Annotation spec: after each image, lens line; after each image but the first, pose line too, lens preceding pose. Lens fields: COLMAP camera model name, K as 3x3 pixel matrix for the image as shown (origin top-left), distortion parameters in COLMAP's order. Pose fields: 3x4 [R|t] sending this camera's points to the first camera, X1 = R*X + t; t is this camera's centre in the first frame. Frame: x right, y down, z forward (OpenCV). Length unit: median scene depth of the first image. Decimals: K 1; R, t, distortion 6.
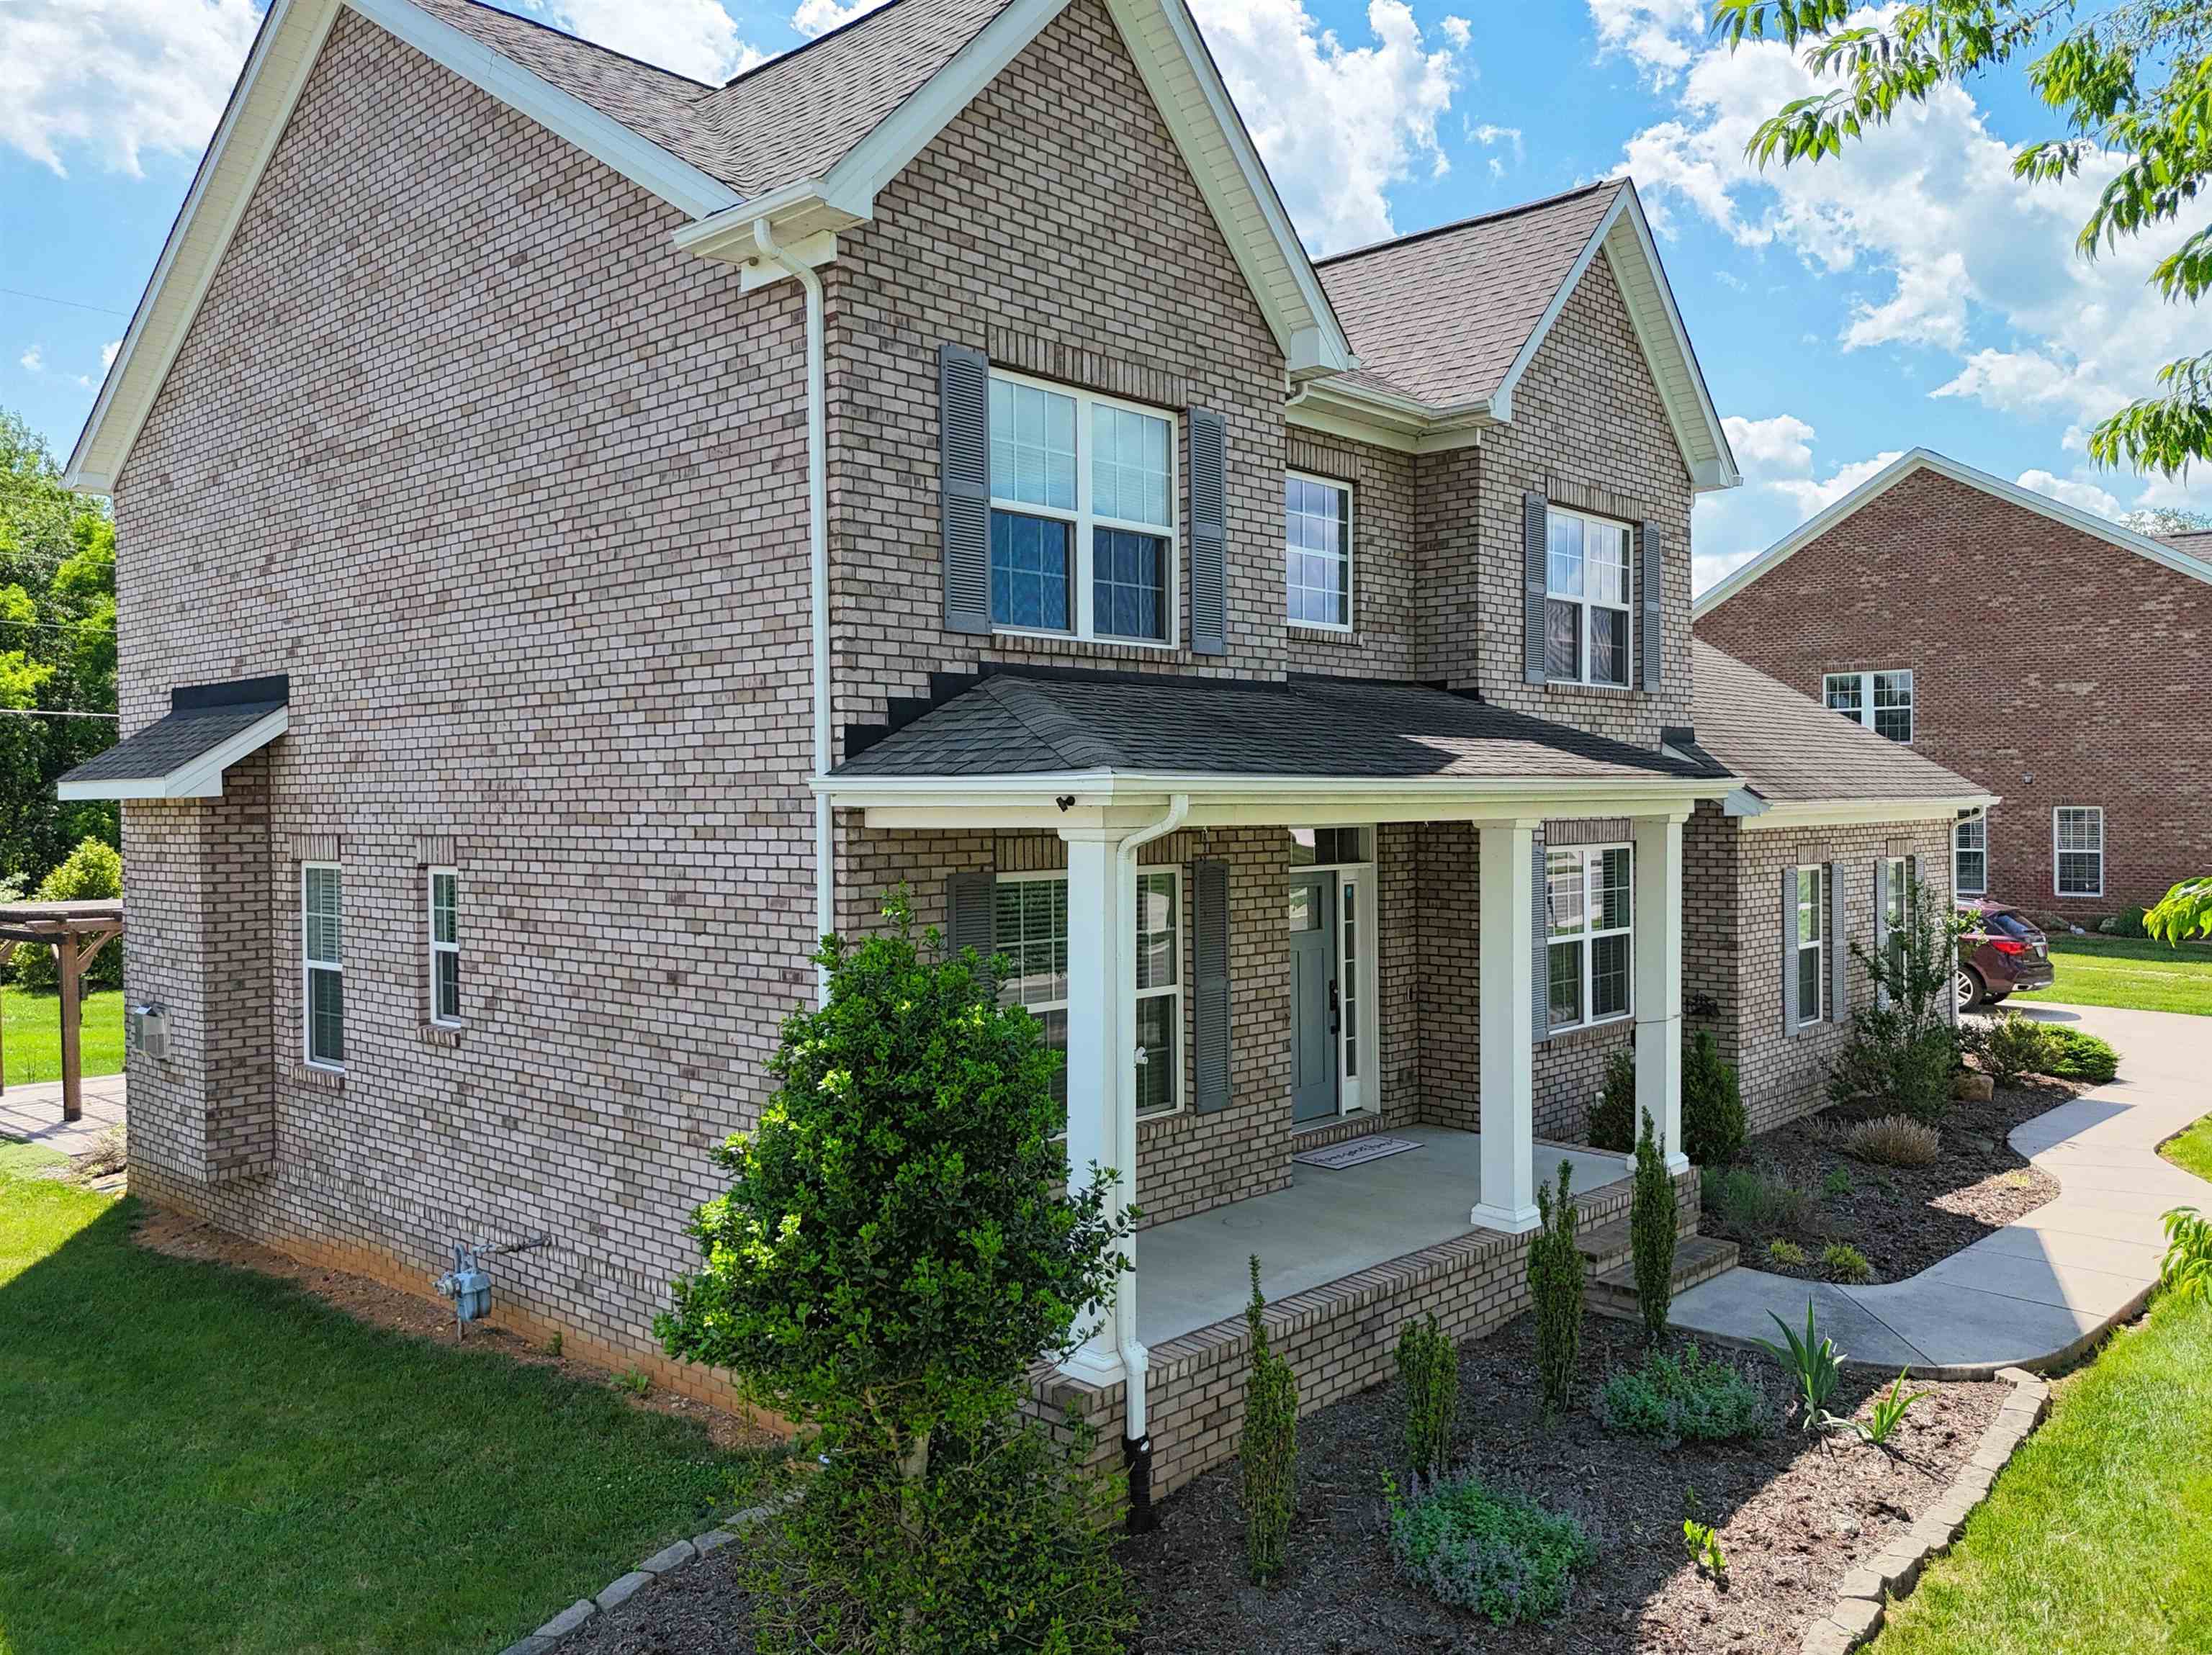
lens RADIAL K [[1638.0, 0, 1103.5], [0, 1638.0, 837.5], [0, 0, 1]] dist [0.066914, -0.066054]
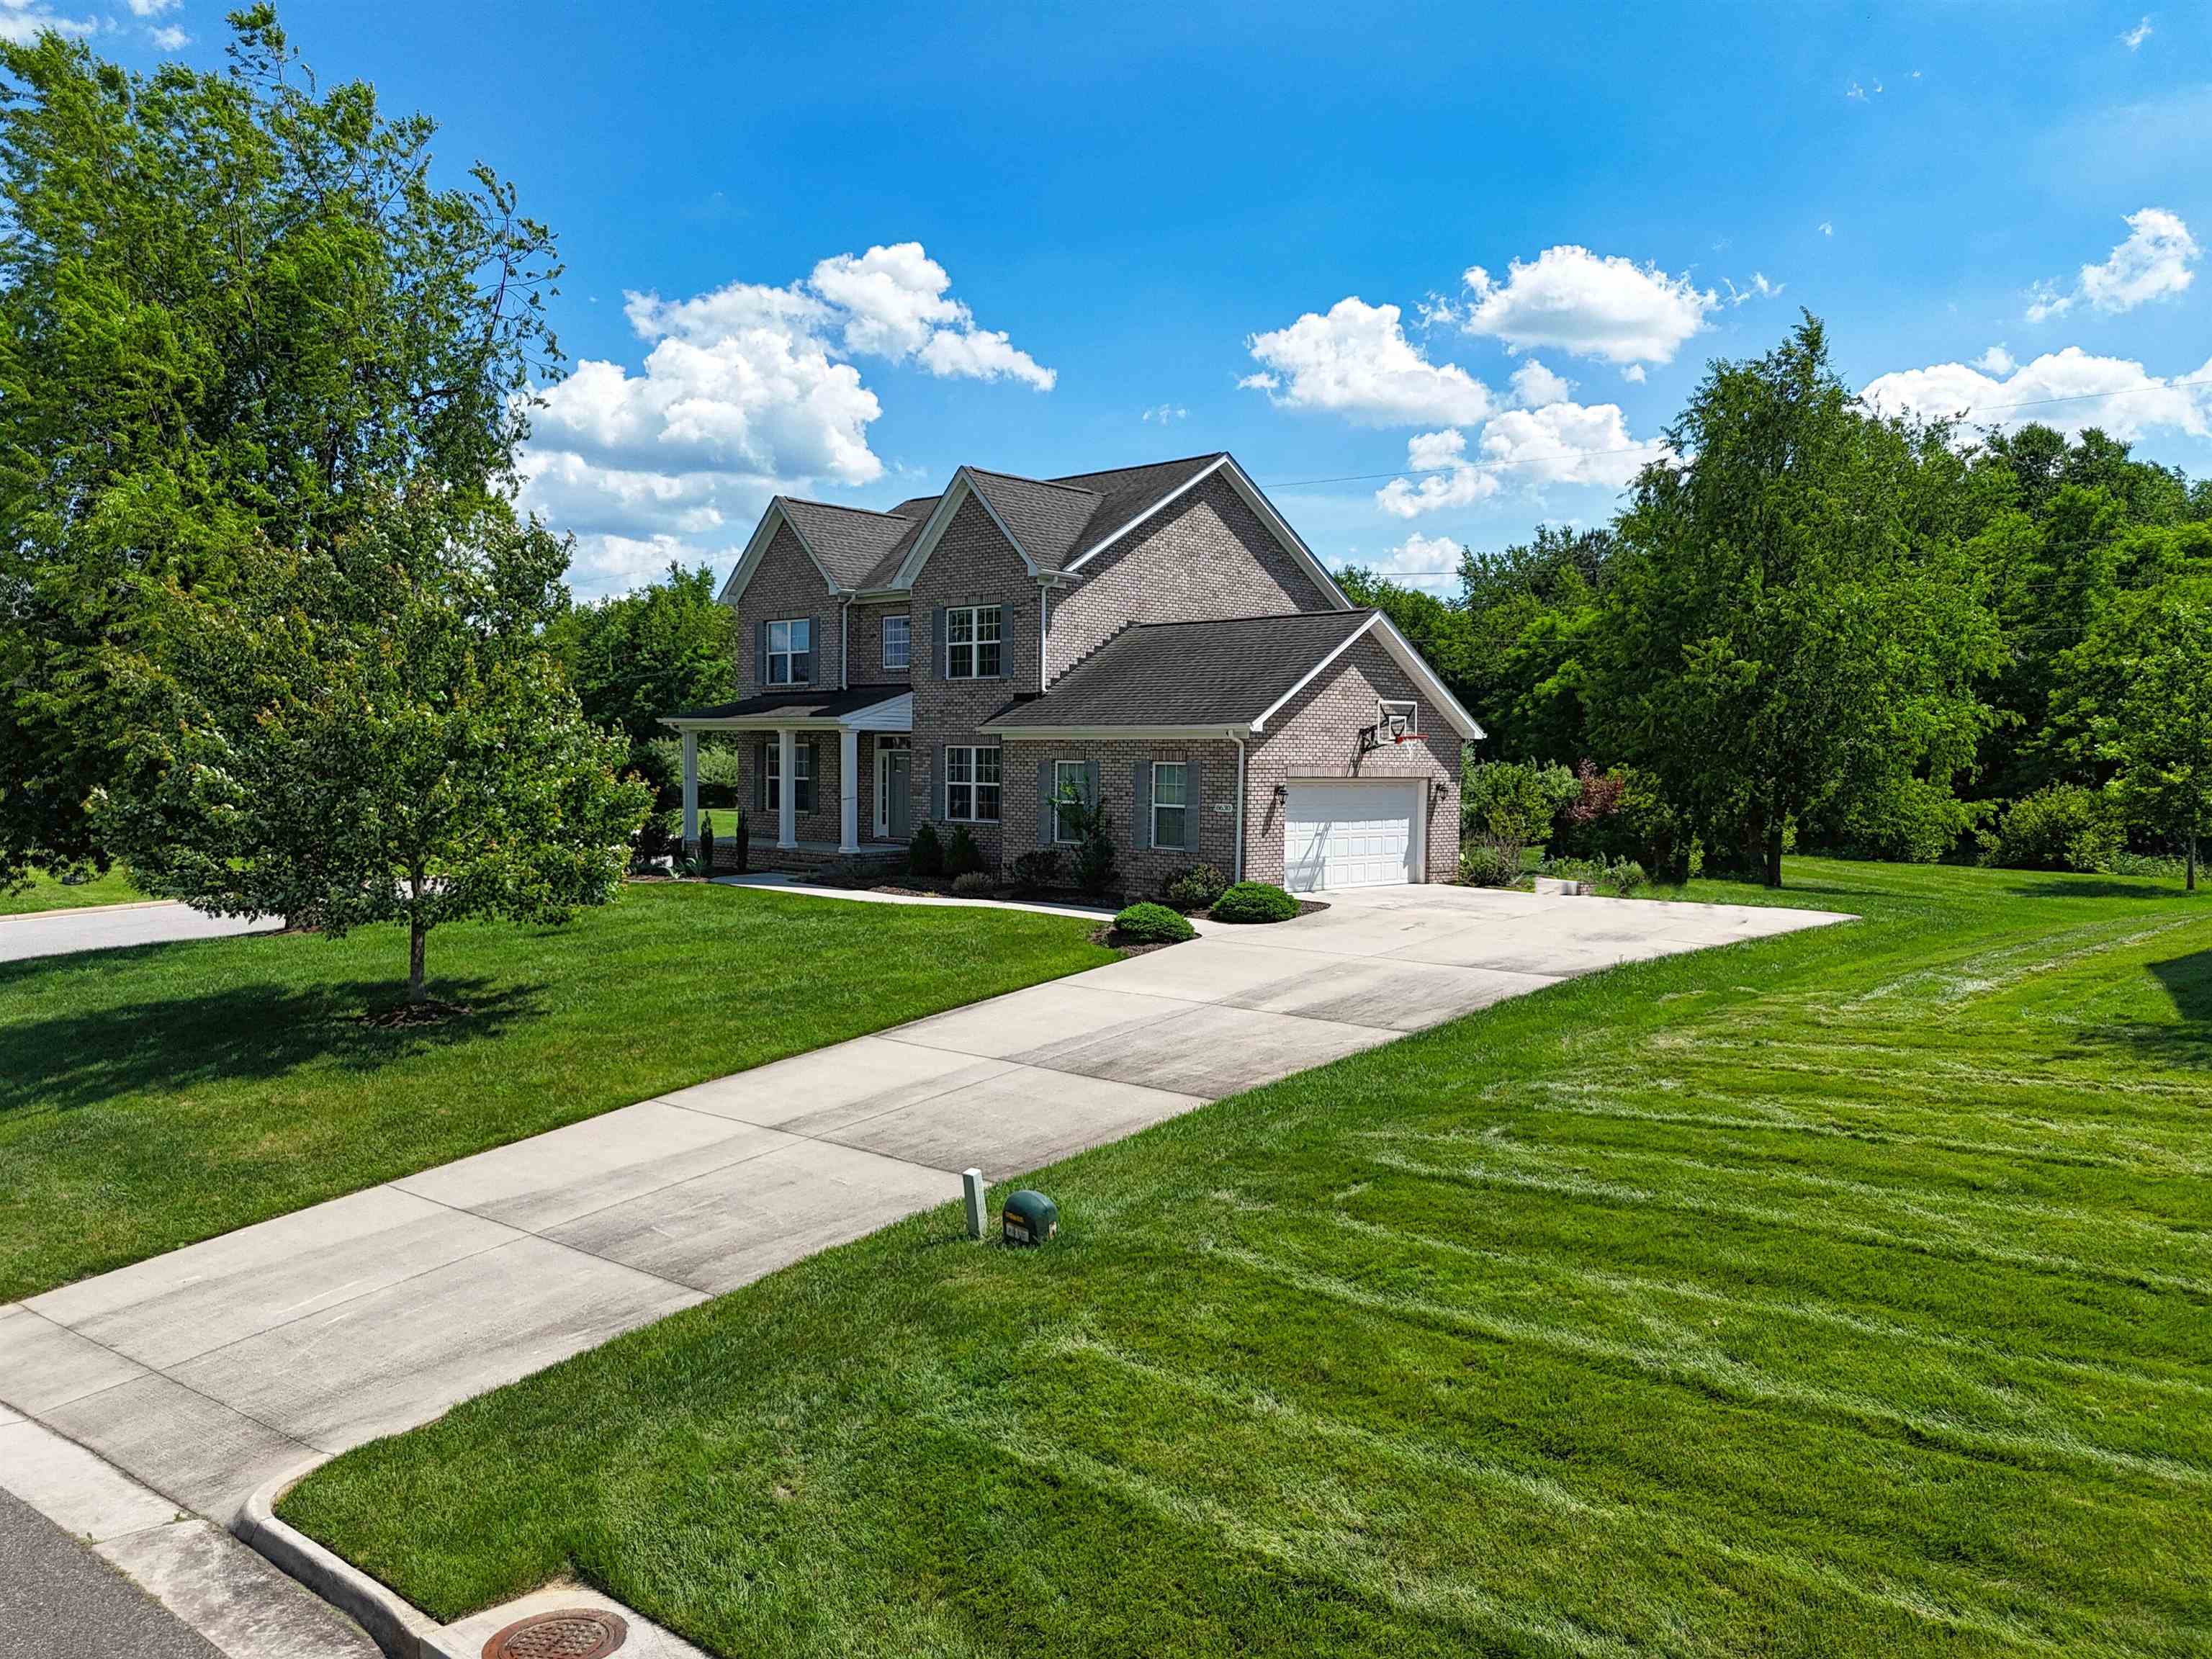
lens RADIAL K [[1638.2, 0, 1114.6], [0, 1638.2, 844.3], [0, 0, 1]] dist [0.066914, -0.066054]
pose [[0.017208, 0.056943, -0.998229, 3.615276], [-0.038501, 0.997674, 0.056248, 0.007720], [0.999110, 0.037465, 0.019360, 1.585664]]
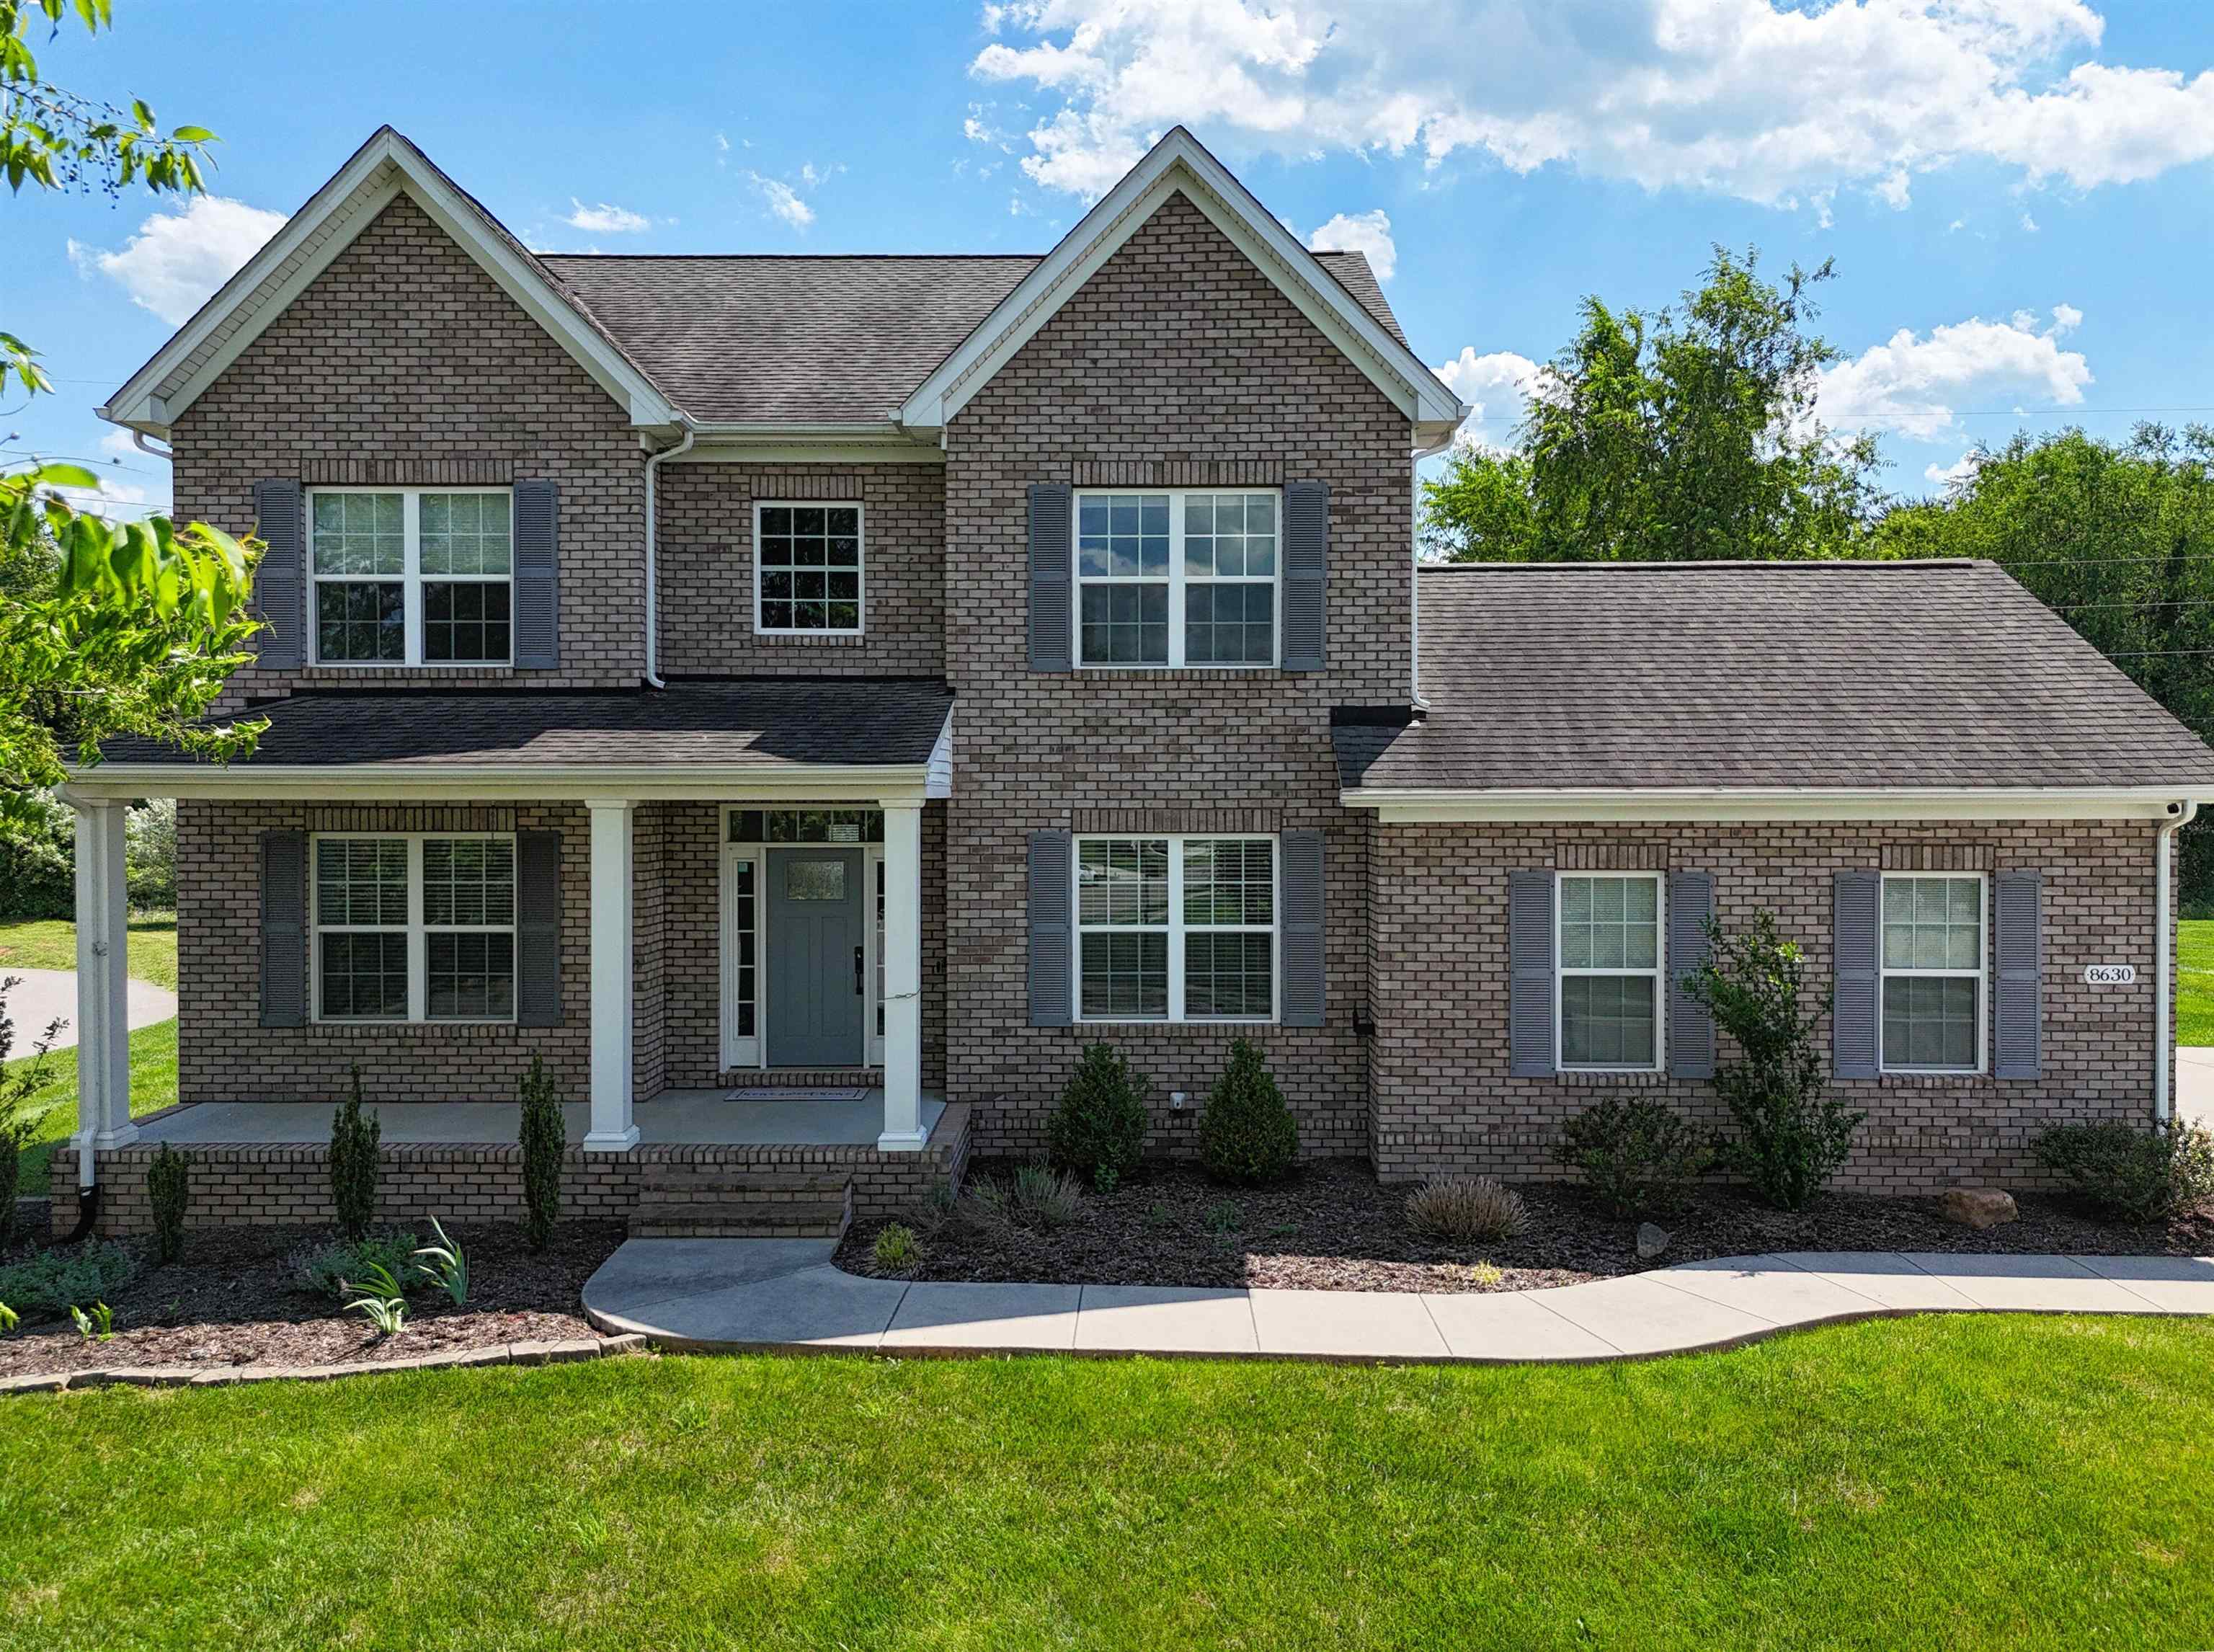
lens RADIAL K [[1639.8, 0, 1117.5], [0, 1639.8, 822.3], [0, 0, 1]] dist [0.066914, -0.066054]
pose [[0.683412, 0.015885, -0.729860, 1.313715], [-0.022537, 0.999746, 0.000655, -0.003285], [0.729685, 0.016001, 0.683597, 0.448994]]
